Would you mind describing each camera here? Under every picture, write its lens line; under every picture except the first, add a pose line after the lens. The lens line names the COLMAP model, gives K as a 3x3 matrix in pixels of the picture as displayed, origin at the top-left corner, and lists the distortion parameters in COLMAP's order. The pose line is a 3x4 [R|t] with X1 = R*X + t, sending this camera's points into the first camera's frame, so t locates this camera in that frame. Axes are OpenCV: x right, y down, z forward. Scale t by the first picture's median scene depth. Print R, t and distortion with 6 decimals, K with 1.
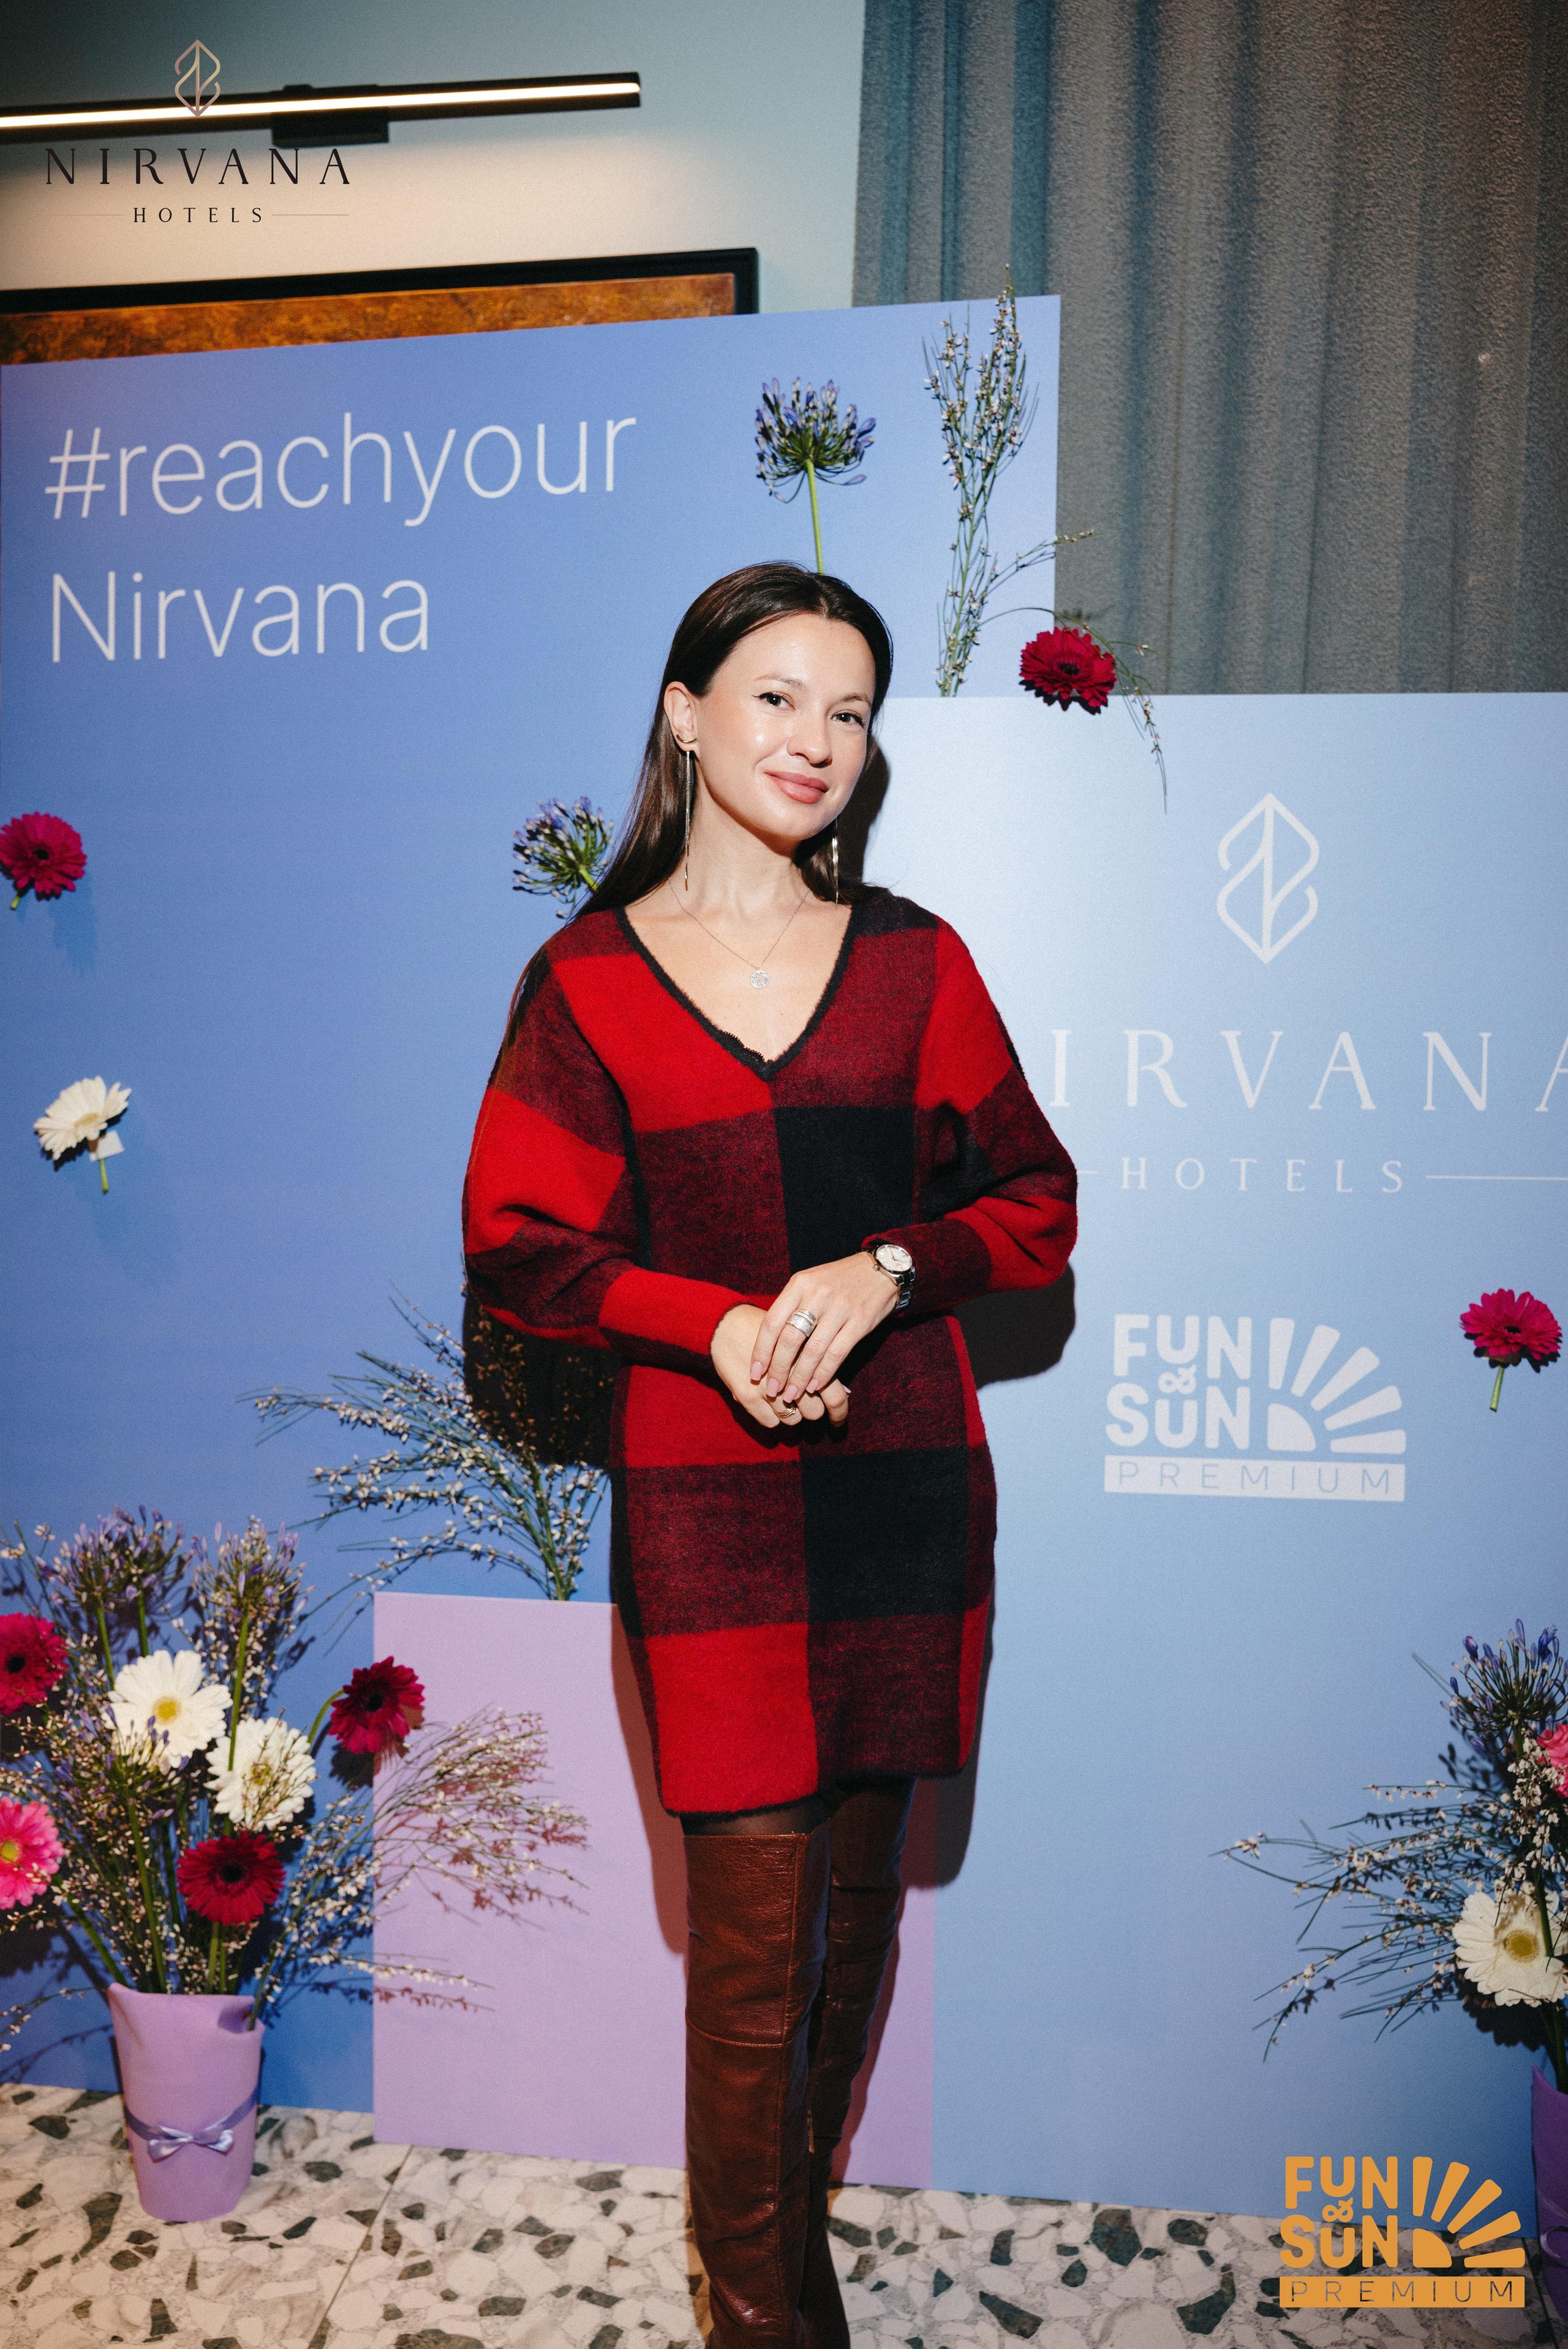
lens RADIAL K [[1940.1, 0, 758.7], [0, 1940.1, 1189.5], [0, 0, 1]] dist [0.005402, -0.011600]
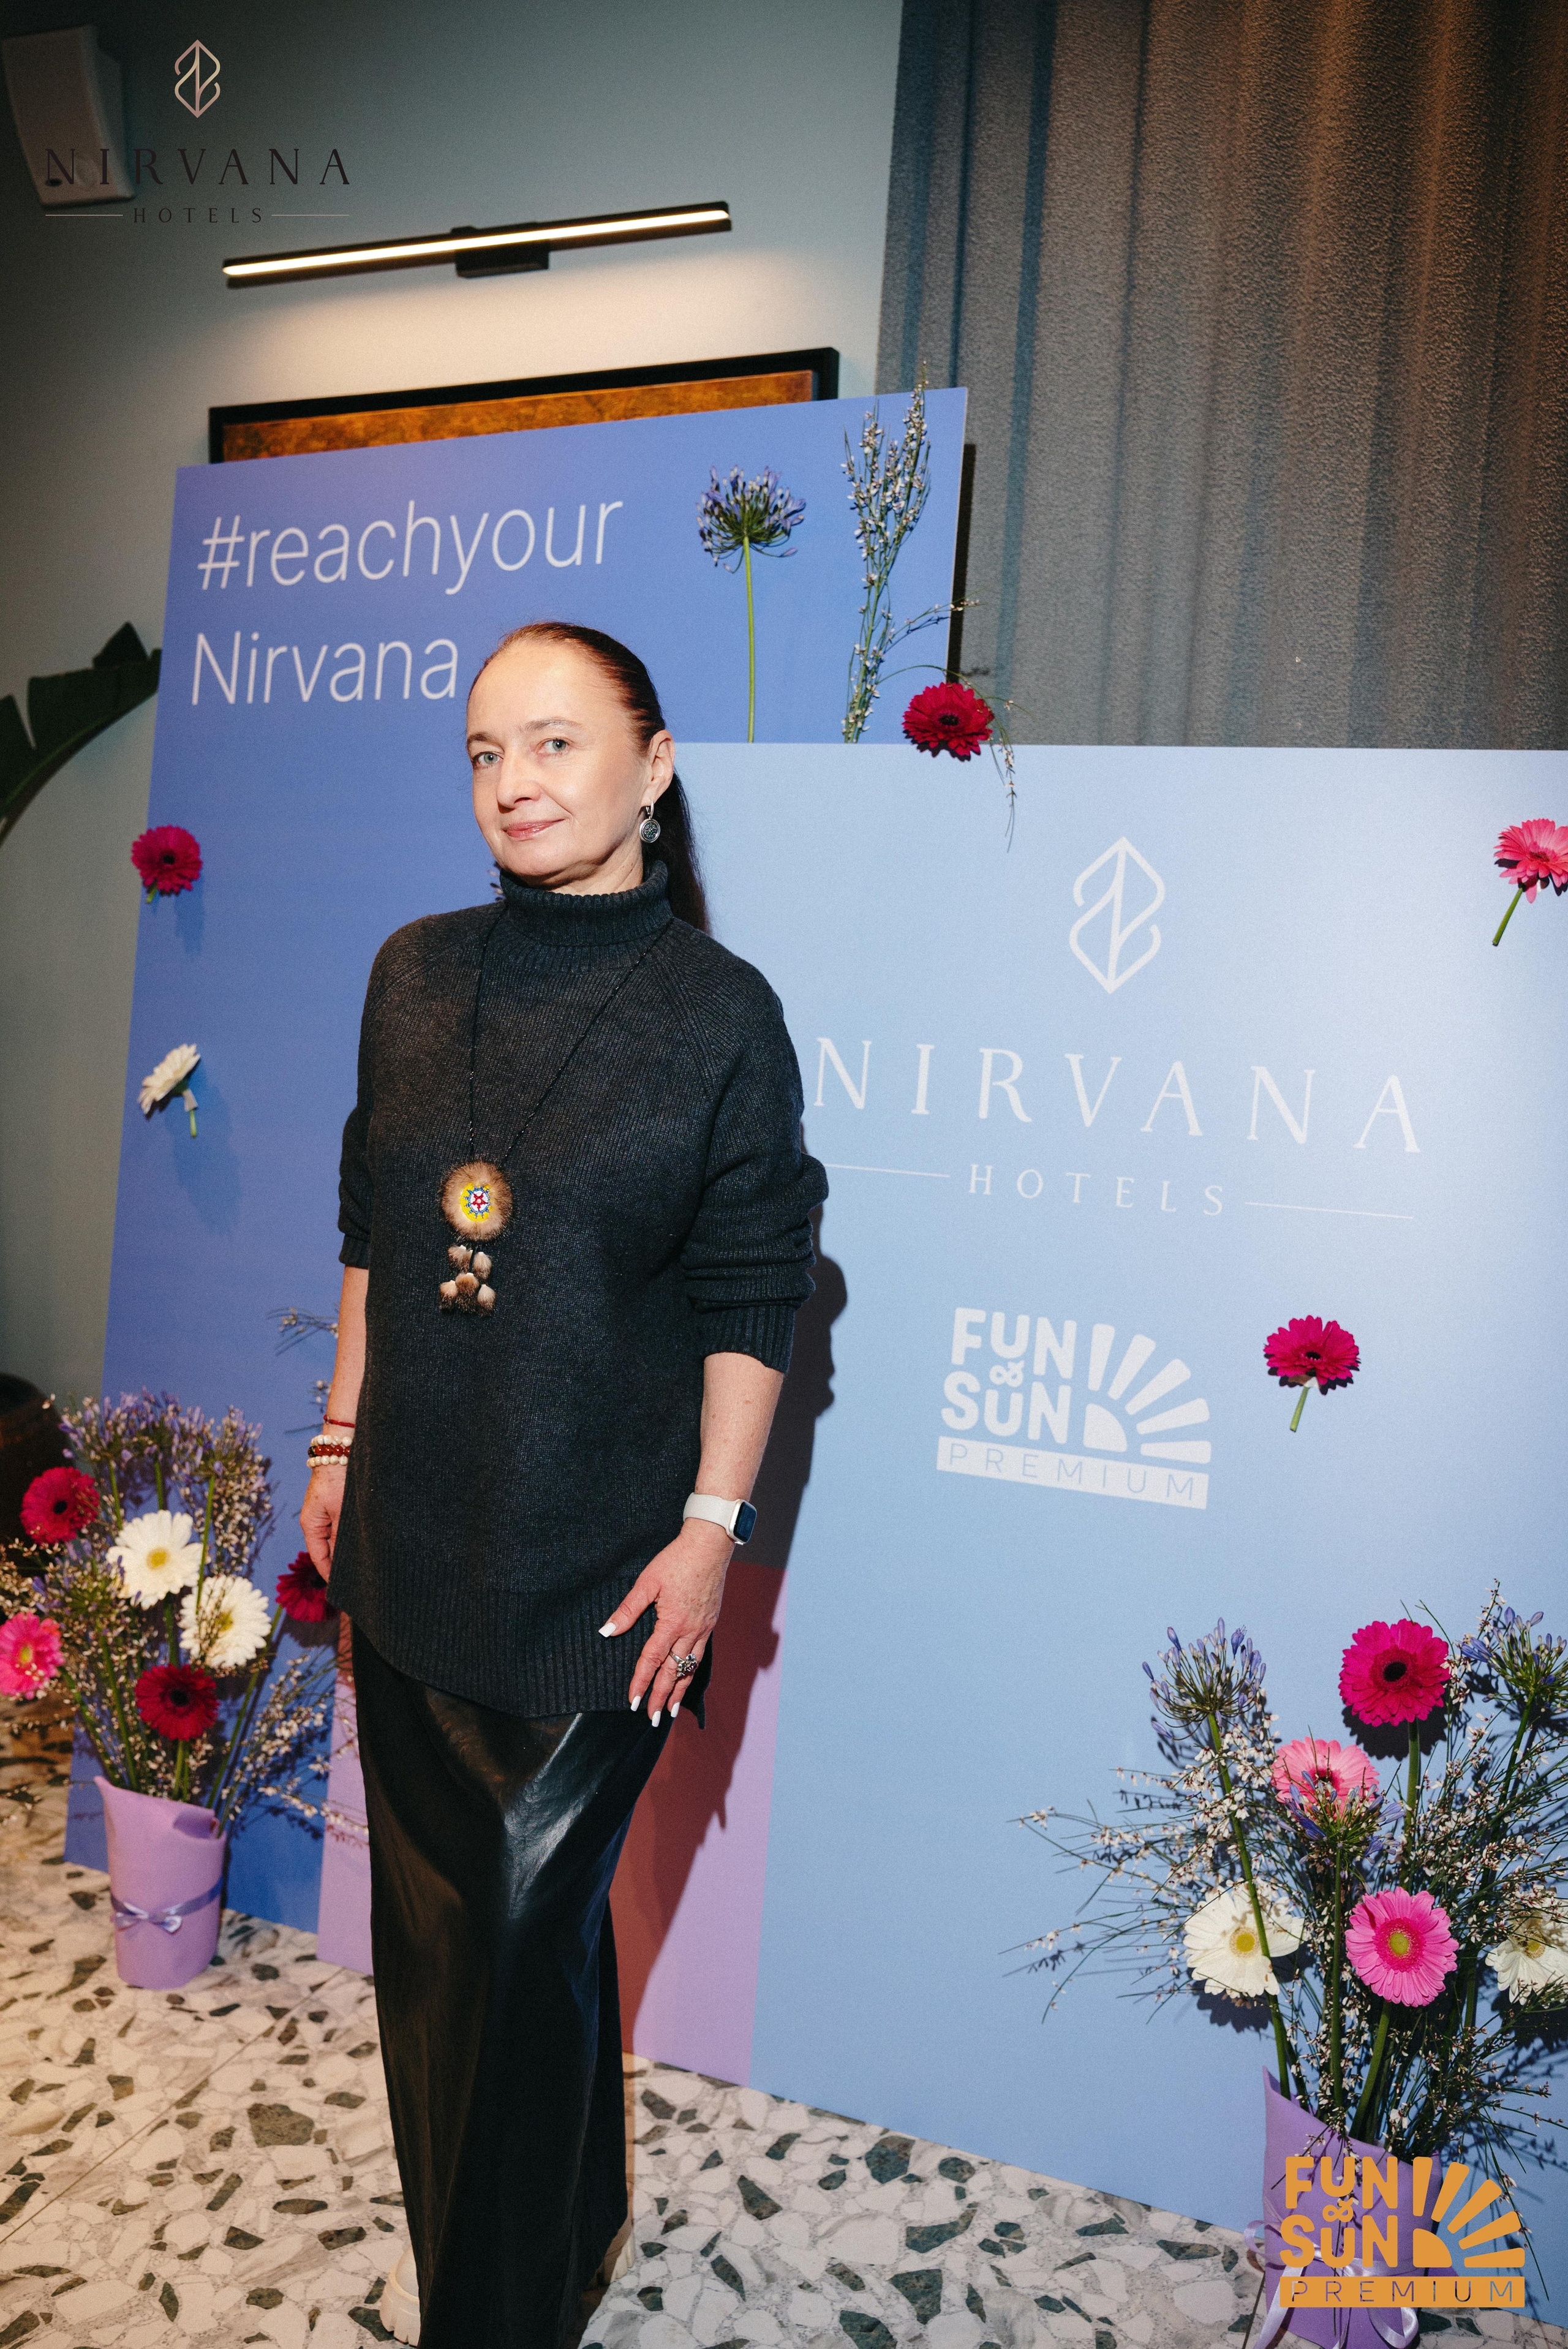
lens RADIAL K [[1889.6, 0, 781.0], [0, 1889.6, 1172.1], [0, 0, 1]] dist [0.001681, -0.006409]
pose [[0.963475, 0.075069, -0.257062, 0.355719], [-0.083011, 0.996345, -0.020168, 0.018137], [0.254608, 0.040771, 0.966184, -0.054480]]
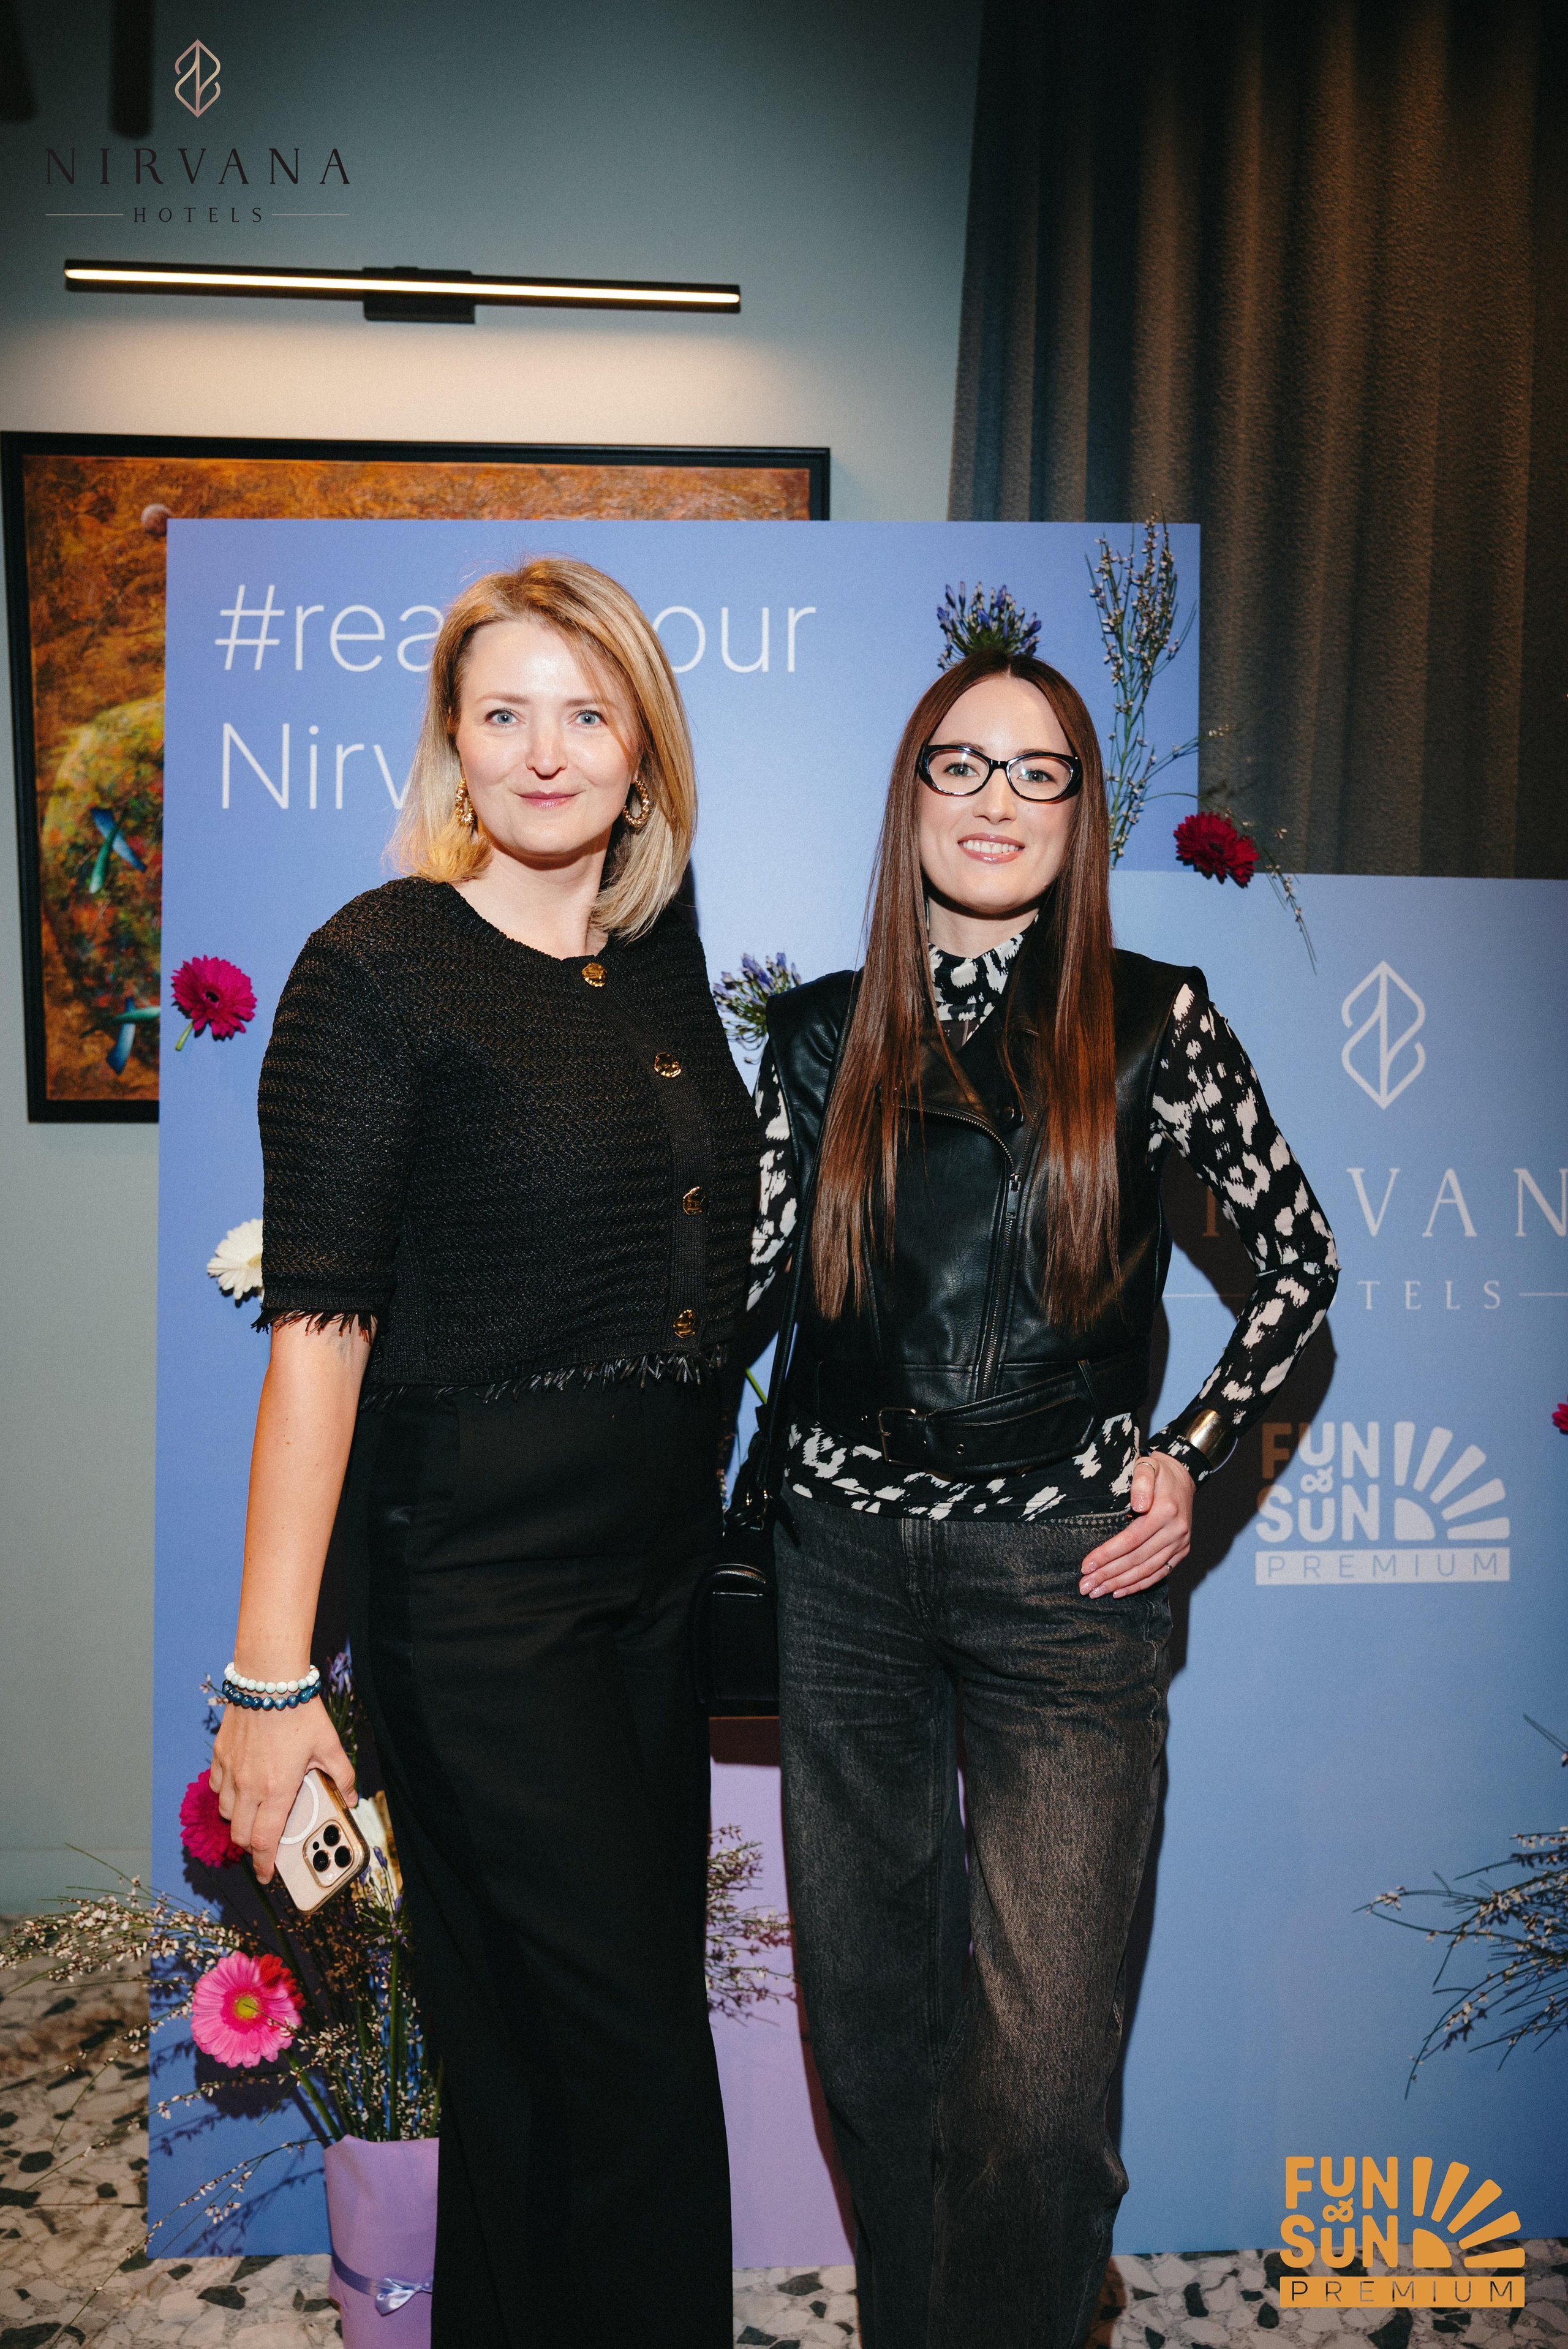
lens RADIAL K [[1906.7, 0, 784.6], [0, 1906.7, 1186.9], [0, 0, 1]] dist [0.001442, -0.005517]
pose [[0.980348, -0.006871, 0.197158, -0.298233], [0.018274, 0.998259, -0.056073, -0.014365], [-0.196429, 0.058574, 0.978767, -0.022581]]
